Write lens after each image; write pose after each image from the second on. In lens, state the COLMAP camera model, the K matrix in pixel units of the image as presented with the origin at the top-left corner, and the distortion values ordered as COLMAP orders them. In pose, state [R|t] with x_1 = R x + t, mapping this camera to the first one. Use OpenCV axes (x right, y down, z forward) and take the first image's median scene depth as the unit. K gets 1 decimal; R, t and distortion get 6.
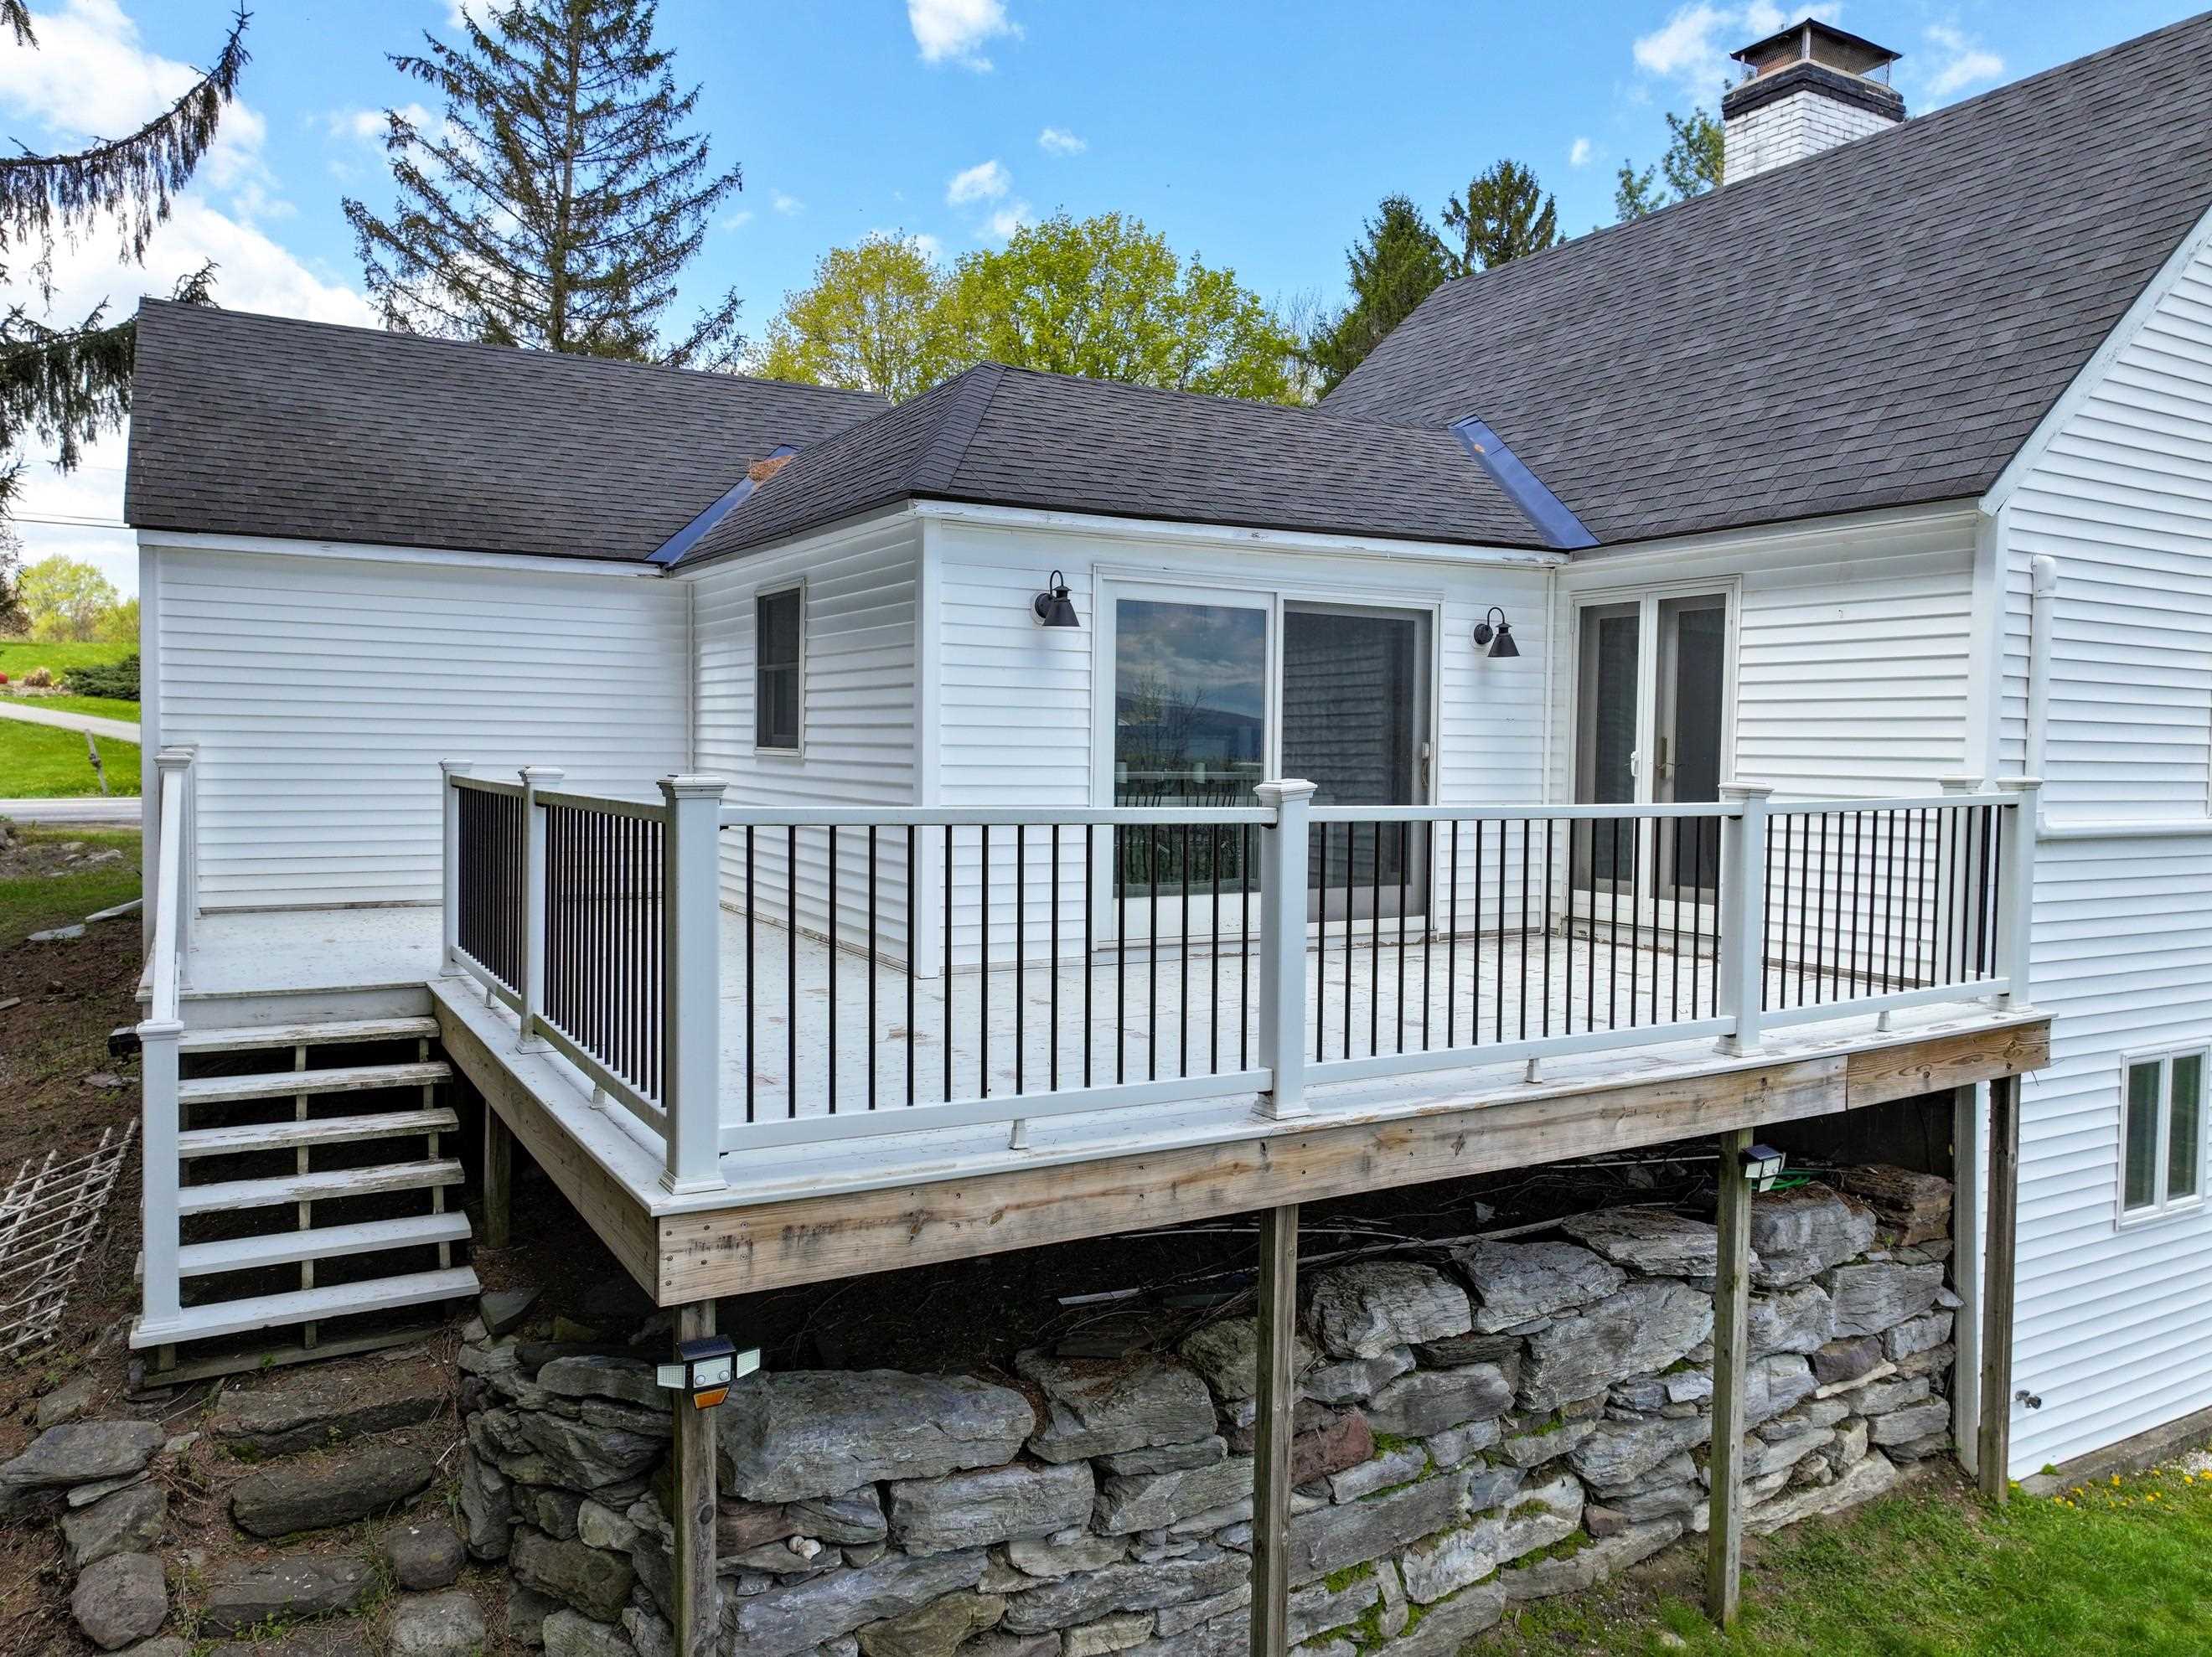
lens RADIAL K [[1536.4, 0, 1105.9], [0, 1536.4, 834.2], [0, 0, 1]] dist [-0.009419, 0.011042]
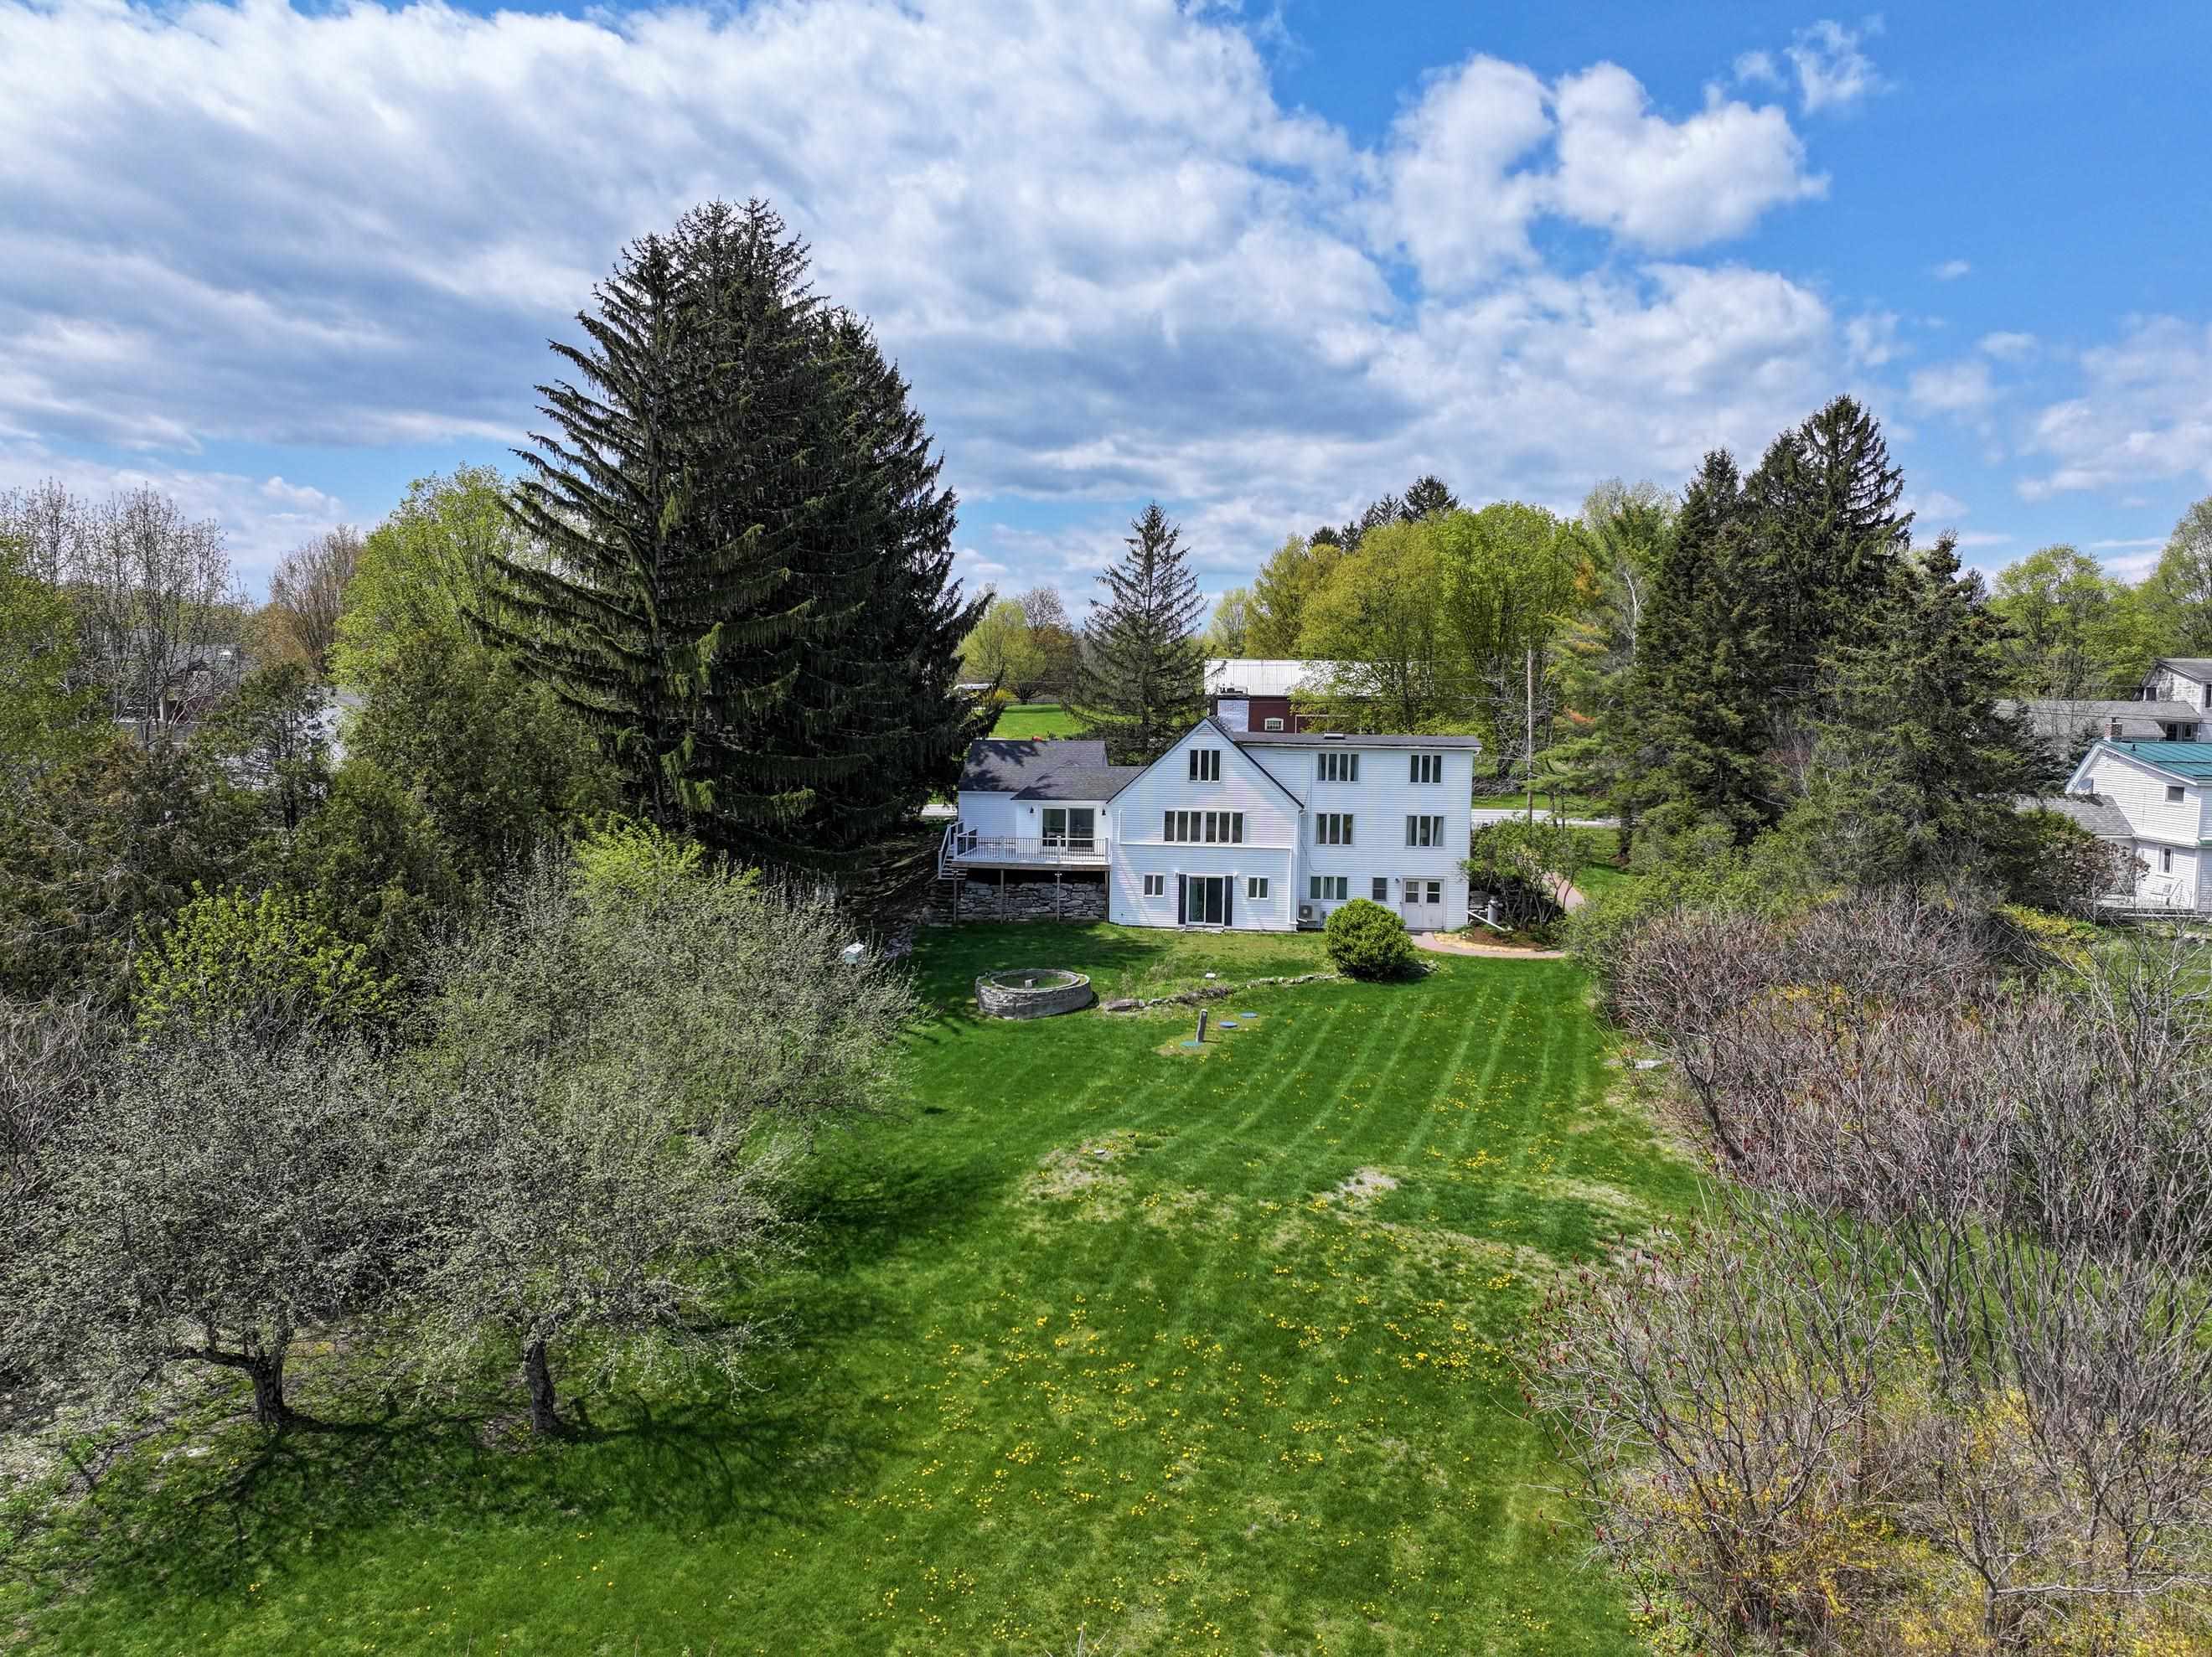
lens RADIAL K [[1536.4, 0, 1108.5], [0, 1536.4, 827.1], [0, 0, 1]] dist [-0.009419, 0.011042]
pose [[0.800003, 0.039999, -0.598661, 5.092604], [-0.034837, 0.999189, 0.020207, -0.234715], [0.598984, 0.004690, 0.800748, -5.225730]]
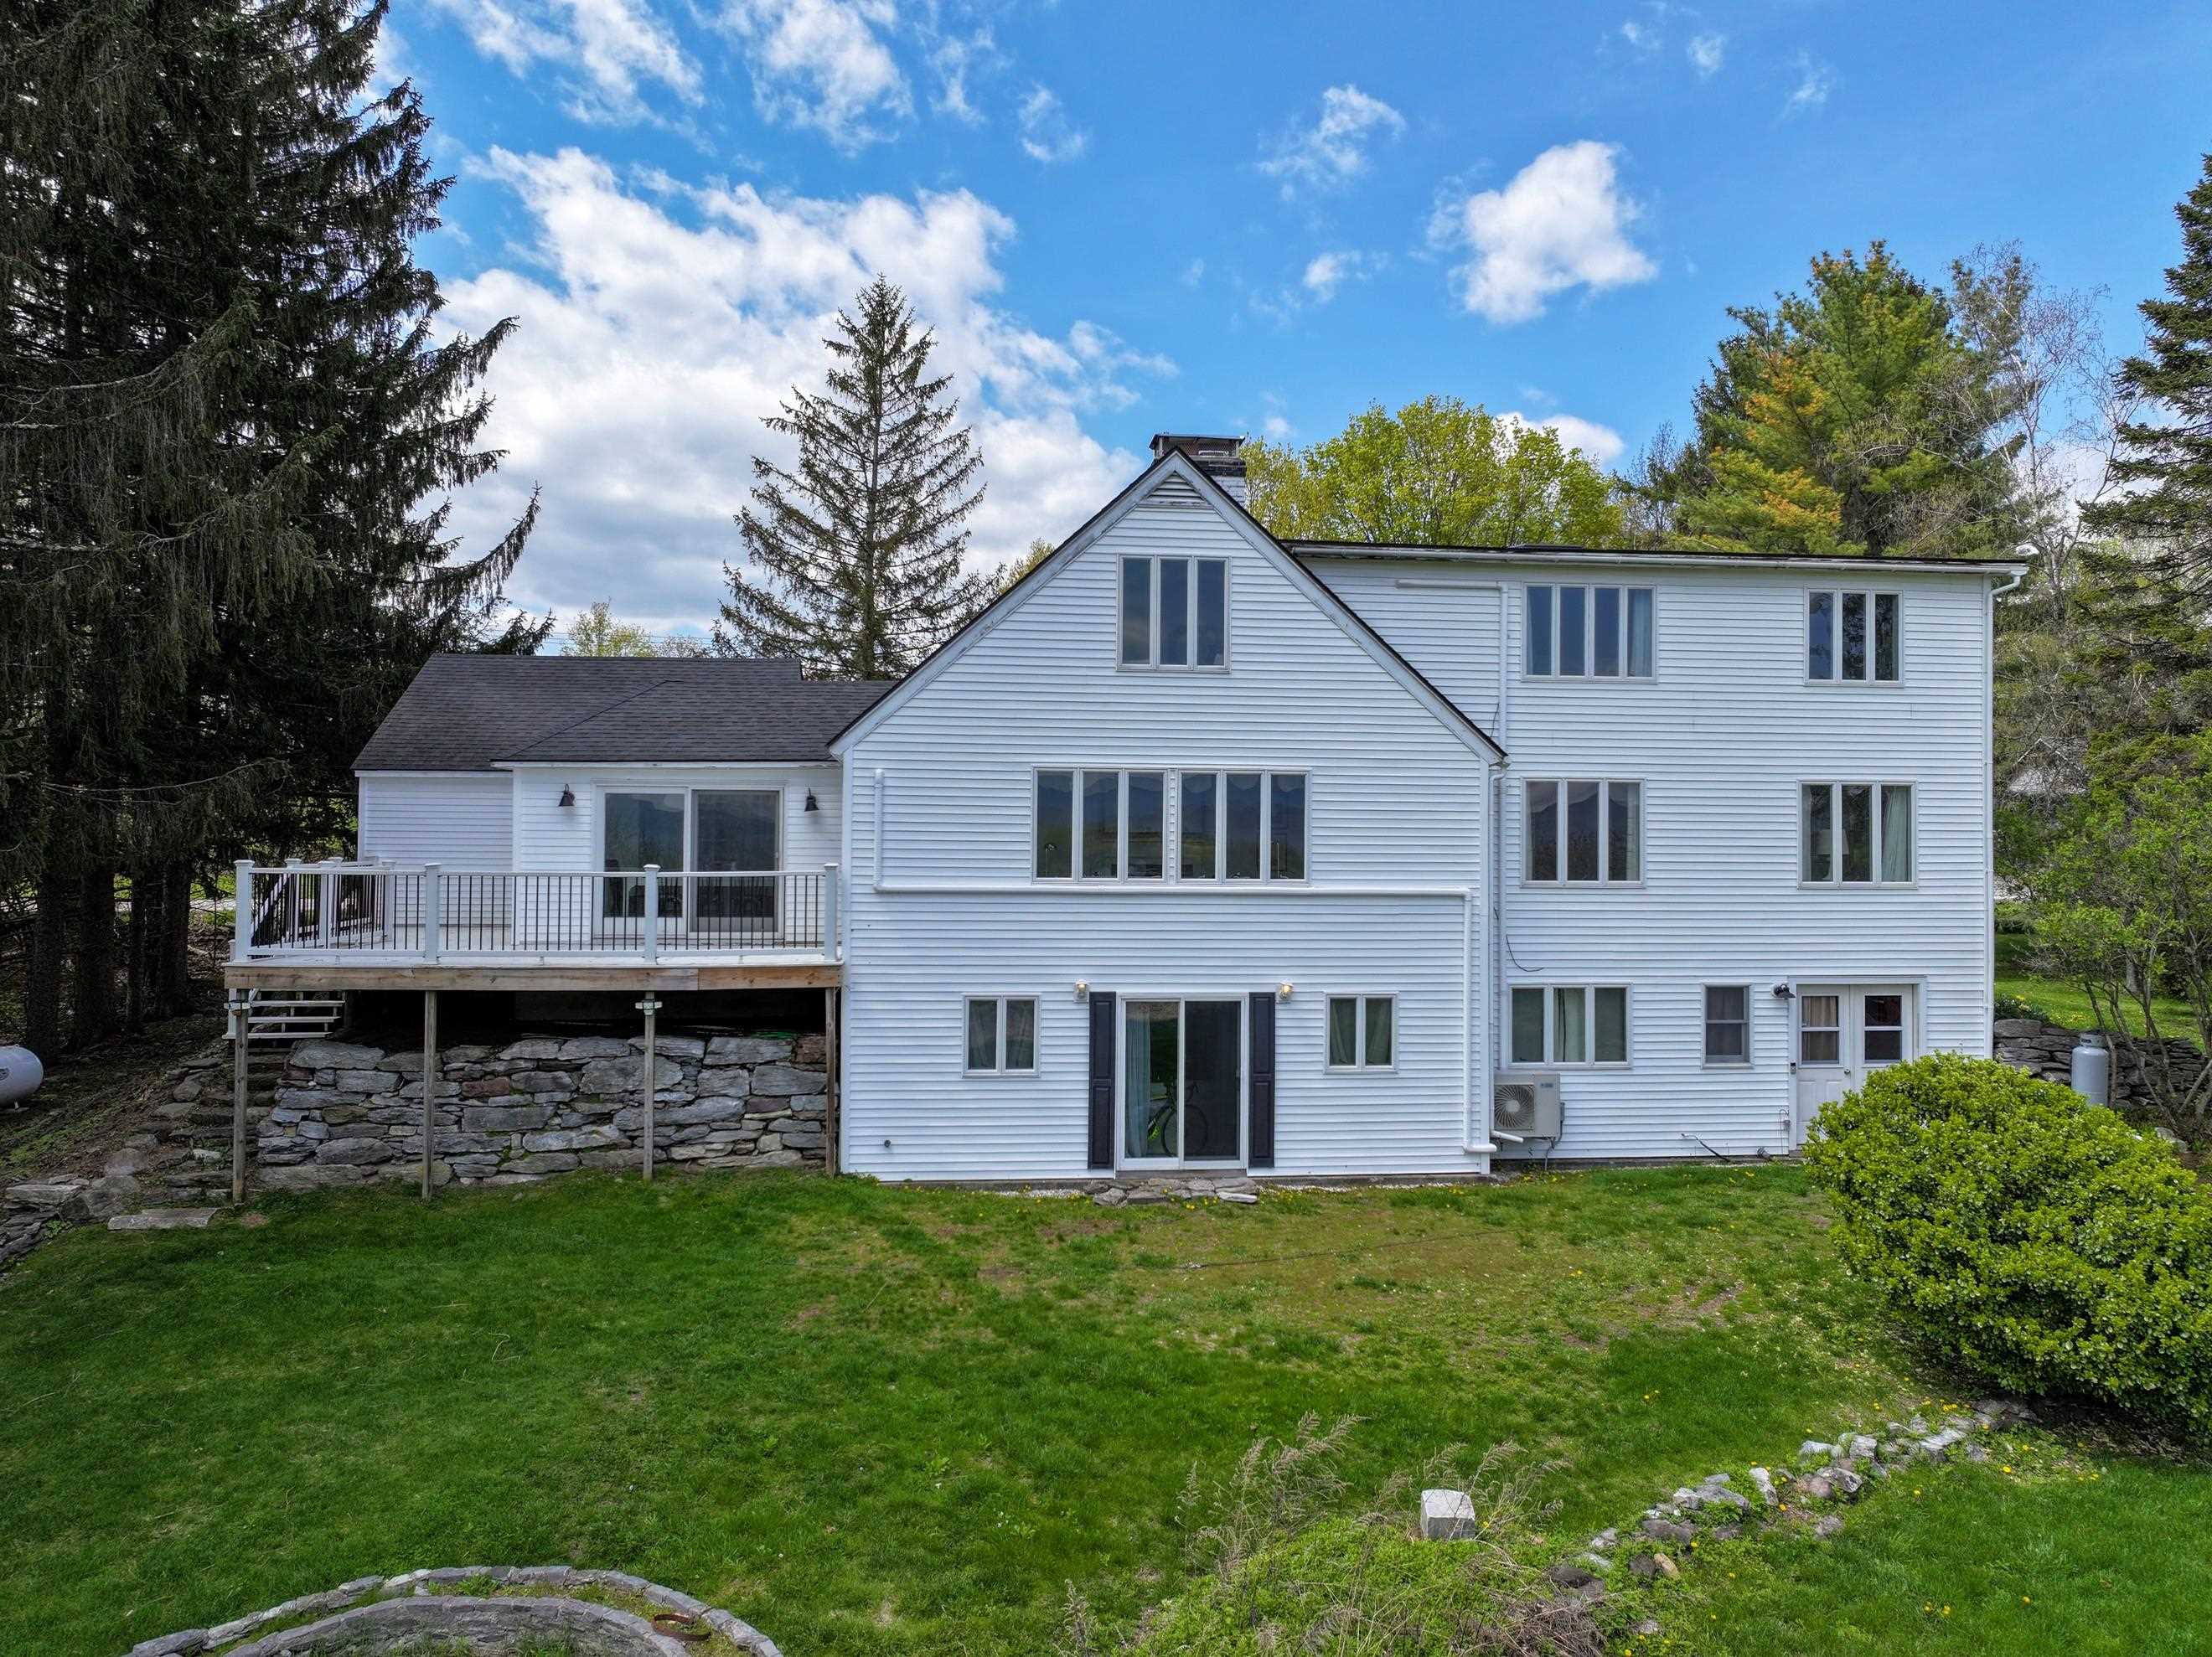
lens RADIAL K [[1536.4, 0, 1123.3], [0, 1536.4, 838.4], [0, 0, 1]] dist [-0.009419, 0.011042]
pose [[0.914471, -0.013214, -0.404436, 1.736384], [-0.015493, 0.997591, -0.067625, 0.069212], [0.404355, 0.068107, 0.912063, -0.878608]]
